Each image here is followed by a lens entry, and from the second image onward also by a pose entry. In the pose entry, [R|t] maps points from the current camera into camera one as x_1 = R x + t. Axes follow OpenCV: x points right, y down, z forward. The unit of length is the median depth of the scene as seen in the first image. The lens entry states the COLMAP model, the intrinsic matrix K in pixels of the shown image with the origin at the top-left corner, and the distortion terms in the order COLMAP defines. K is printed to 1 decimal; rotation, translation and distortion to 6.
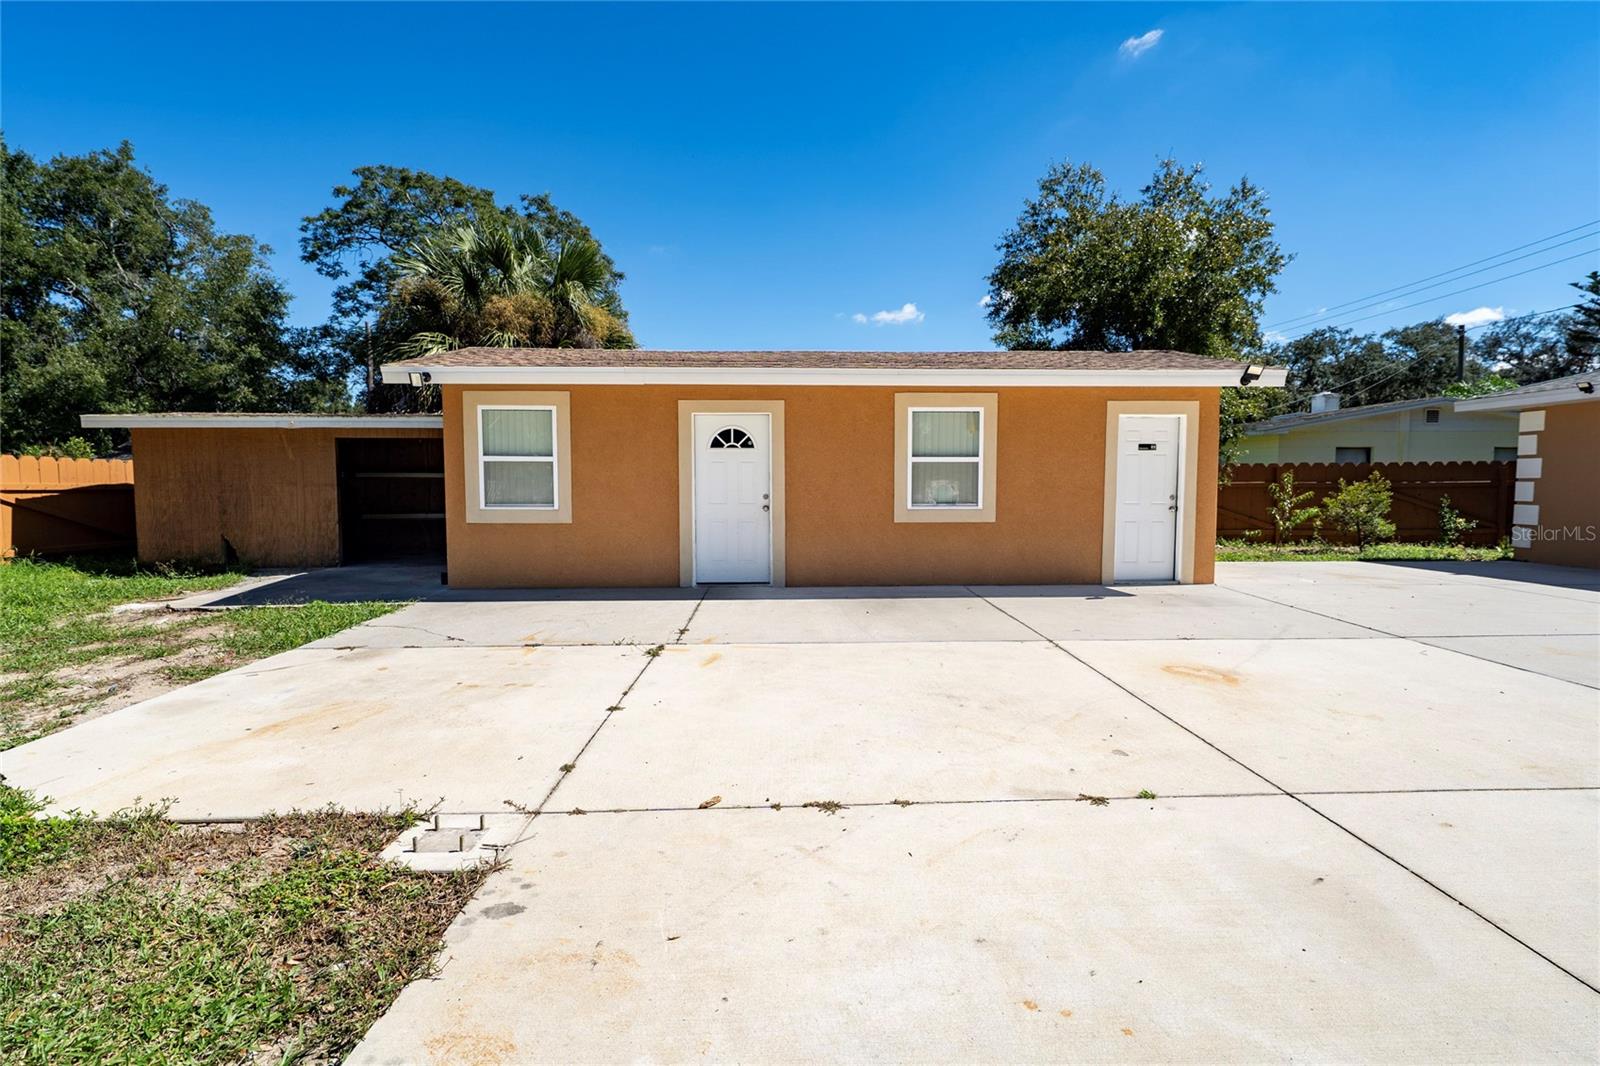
lens RADIAL K [[763.5, 0, 802.4], [0, 763.5, 538.8], [0, 0, 1]] dist [0.001401, -0.000398]
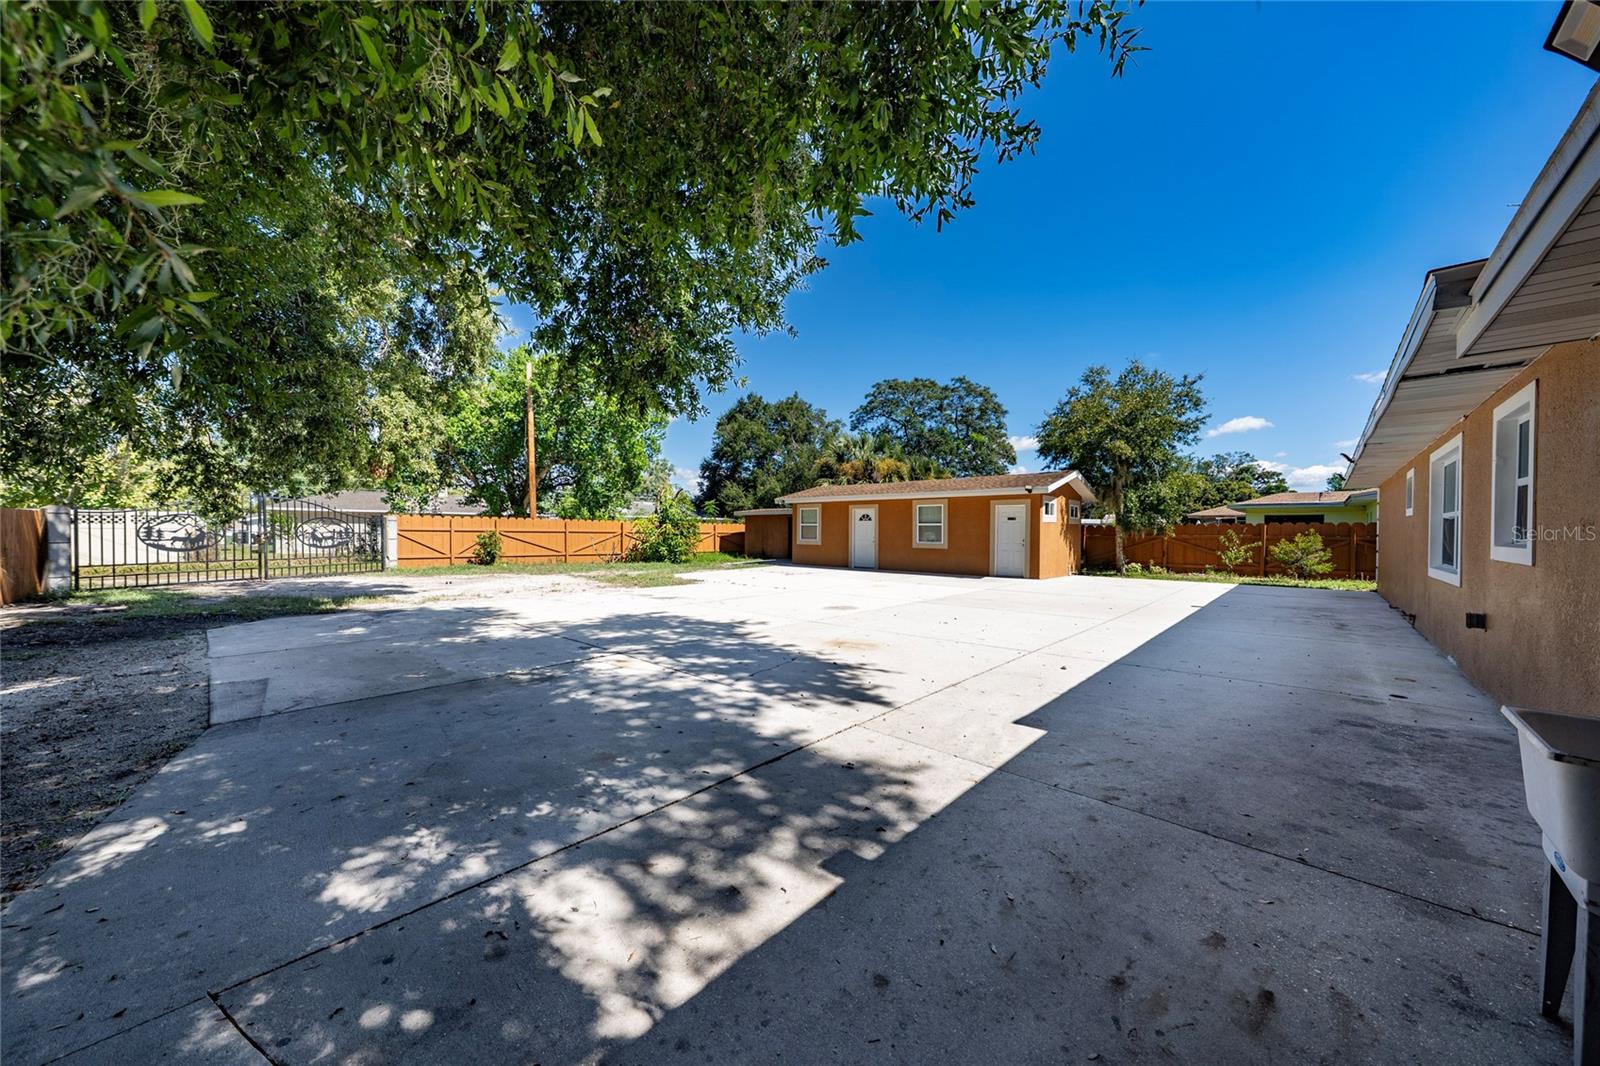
lens RADIAL K [[549.5, 0, 788.2], [0, 549.5, 532.0], [0, 0, 1]] dist [-0.000446, -0.000073]
pose [[0.692599, 0.007572, -0.721283, 0.496363], [-0.061472, 0.996927, -0.048562, 0.017873], [0.718699, 0.077973, 0.690936, -0.267357]]
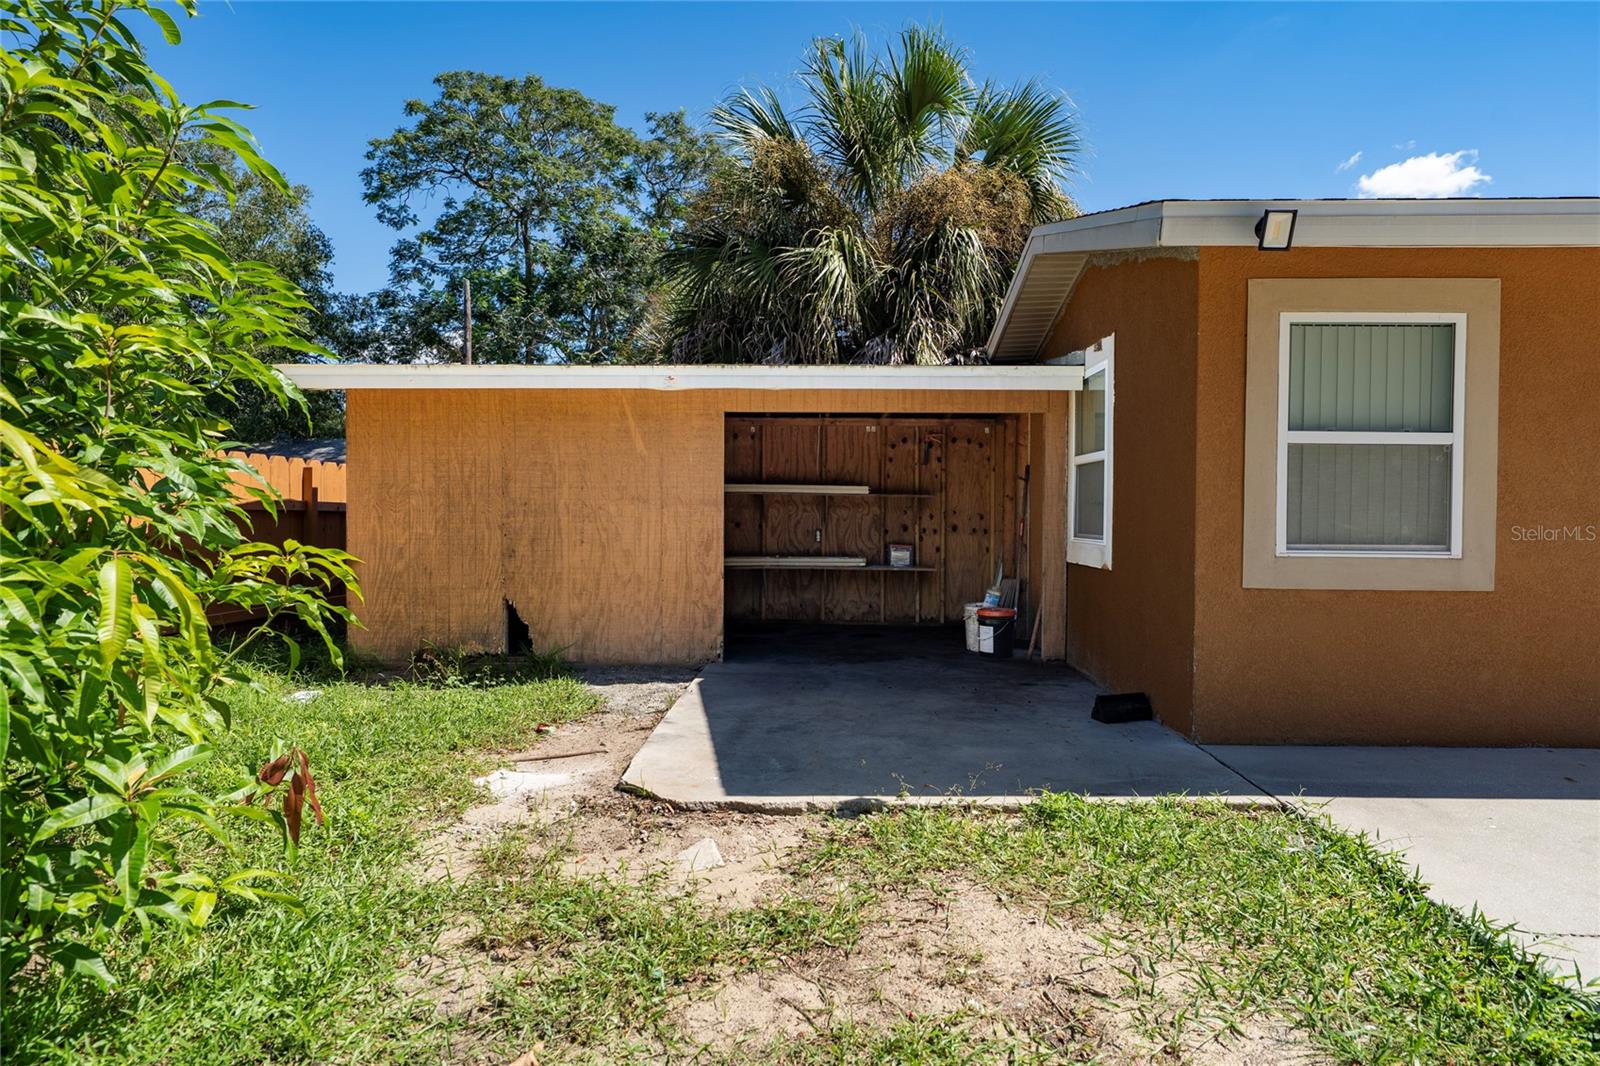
lens RADIAL K [[976.7, 0, 800.0], [0, 976.7, 533.0], [0, 0, 1]] dist [0.018878, 0.000242]
pose [[0.997785, 0.007373, -0.066110, -0.246765], [-0.011009, 0.998436, -0.054806, -0.007038], [0.065602, 0.055412, 0.996306, 0.166544]]
